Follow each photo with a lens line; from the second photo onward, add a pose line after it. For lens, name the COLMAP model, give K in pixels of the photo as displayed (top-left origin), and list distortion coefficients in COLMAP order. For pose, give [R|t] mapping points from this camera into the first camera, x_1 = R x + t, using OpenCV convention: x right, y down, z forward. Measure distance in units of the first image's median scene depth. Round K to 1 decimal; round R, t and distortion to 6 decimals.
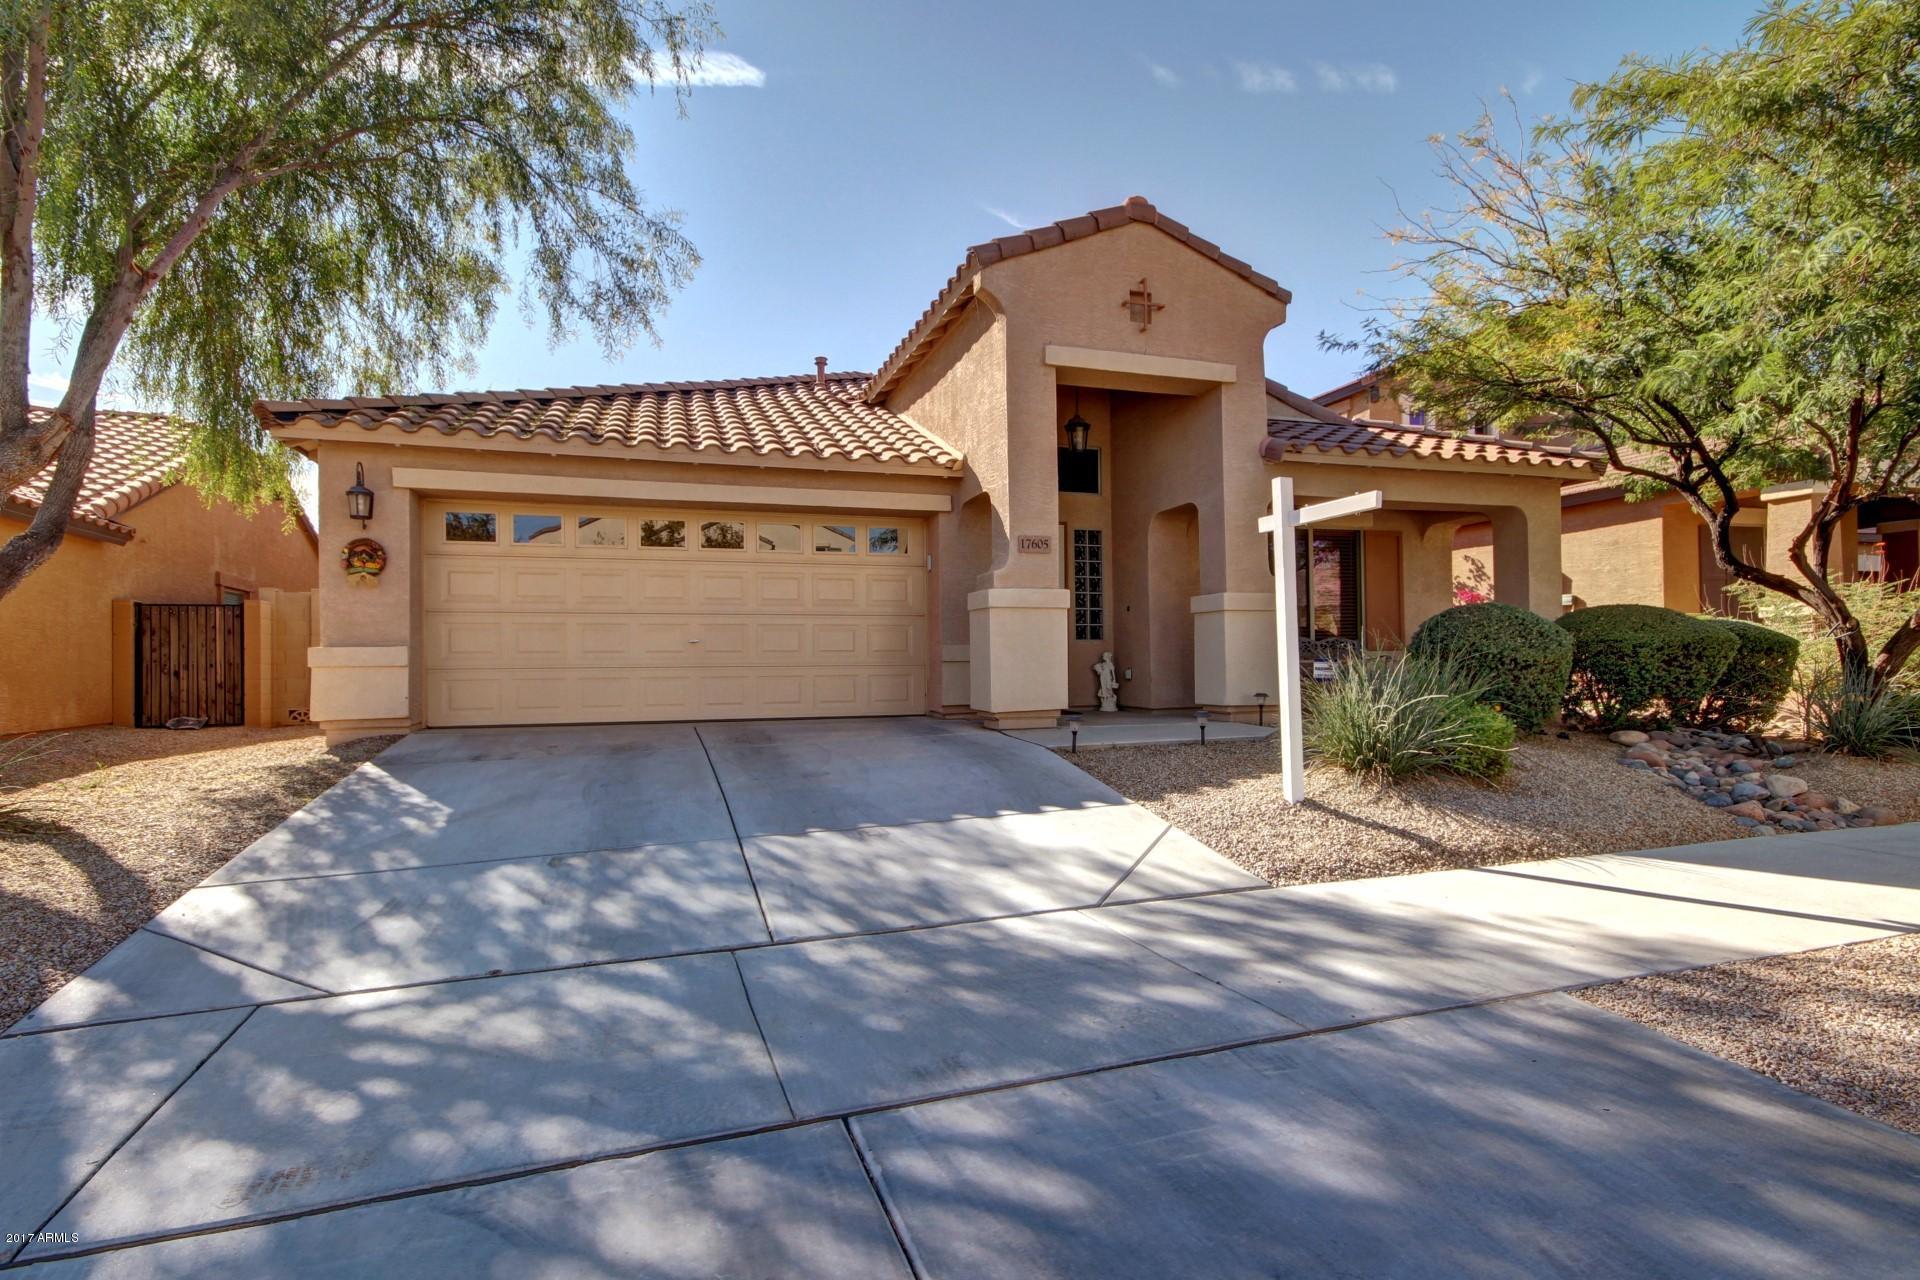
lens RADIAL K [[984.6, 0, 960.1], [0, 984.6, 644.5], [0, 0, 1]] dist [0.016973, 0.000016]
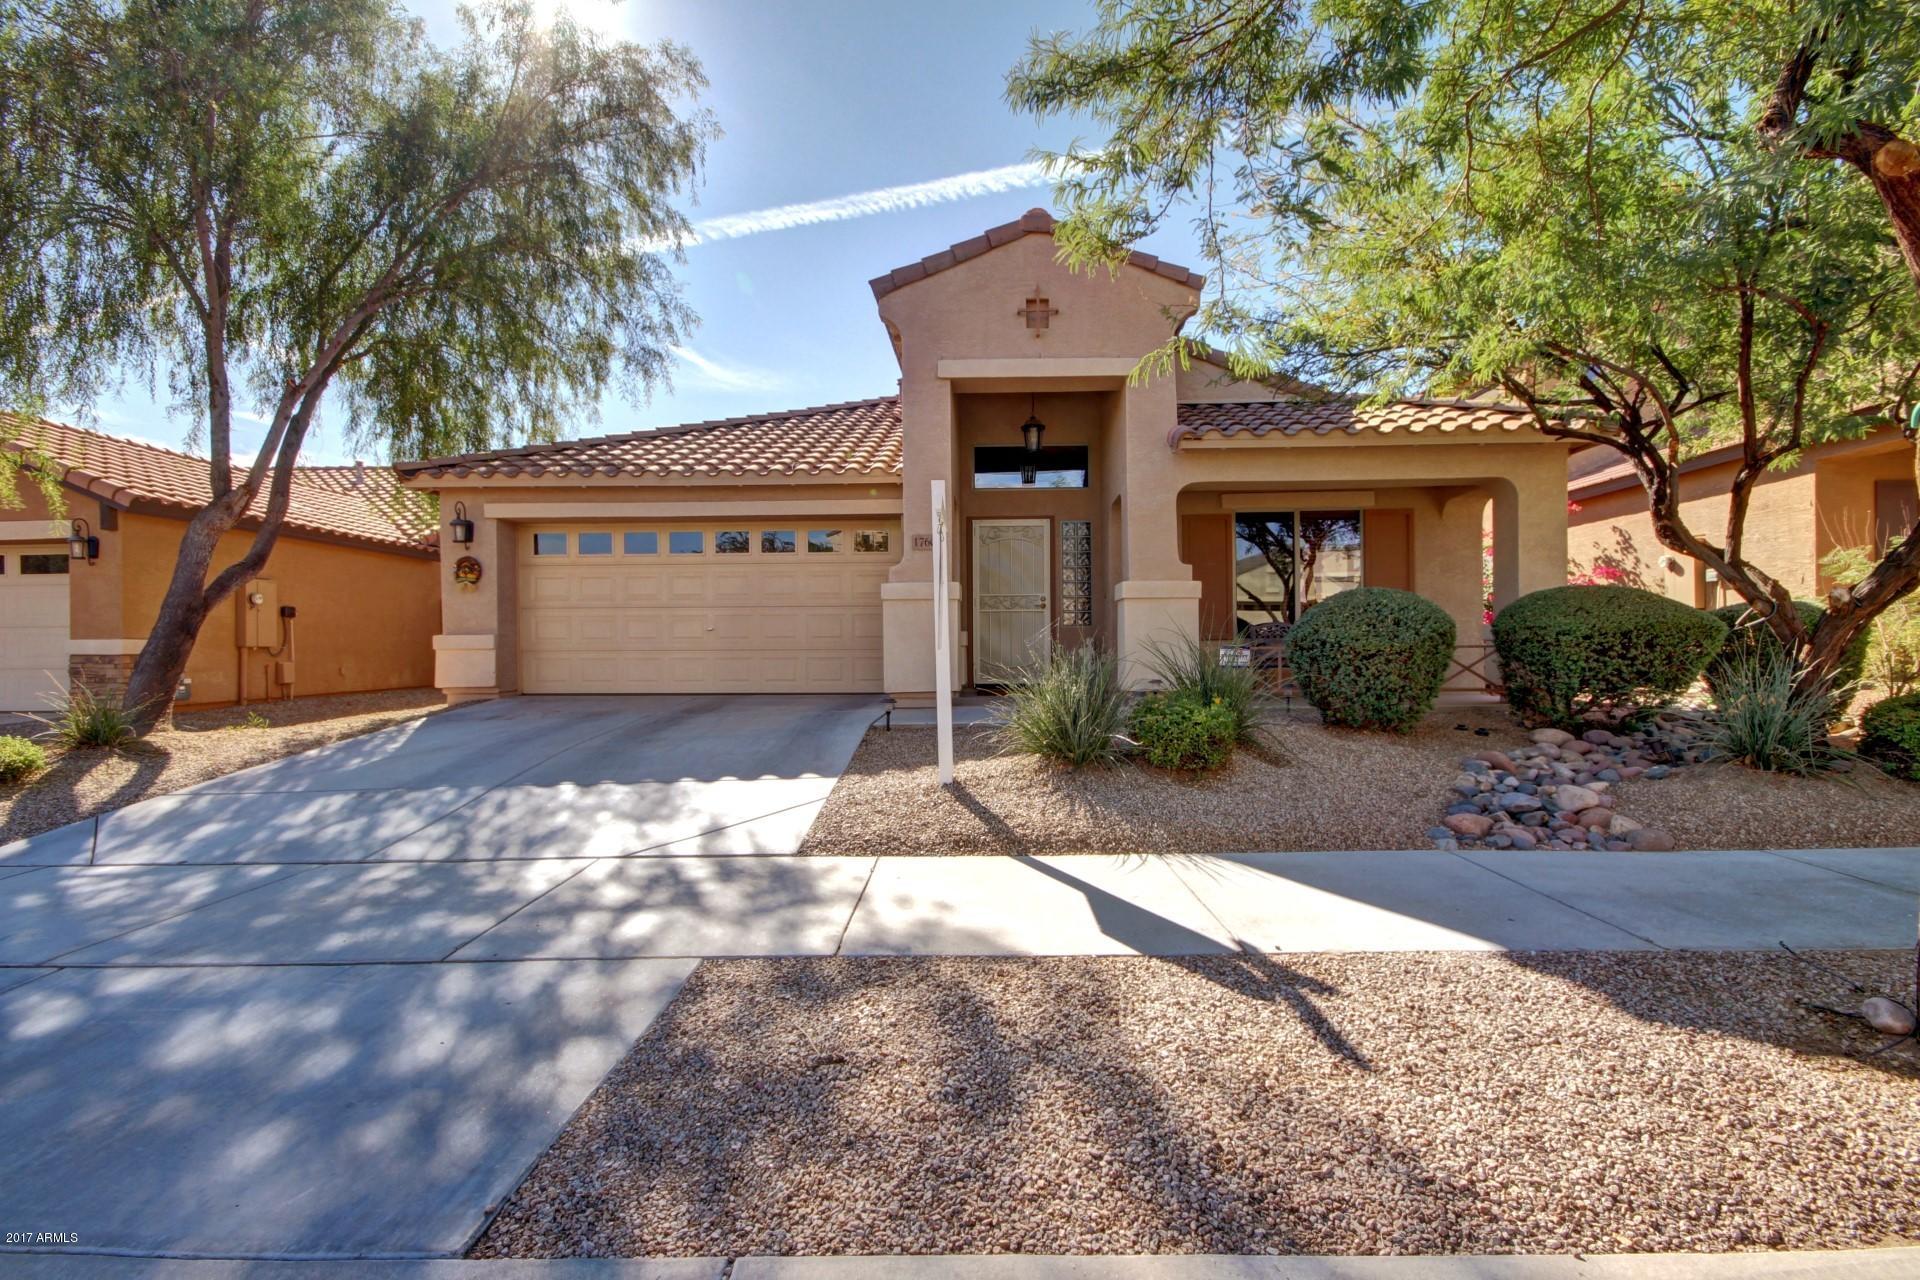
lens RADIAL K [[895.0, 0, 959.7], [0, 895.0, 642.8], [0, 0, 1]] dist [0.002935, -0.005217]
pose [[0.935387, 0.002846, -0.353613, 0.481184], [0.004454, 0.999793, 0.019828, -0.008220], [0.353597, -0.020122, 0.935182, 0.069255]]
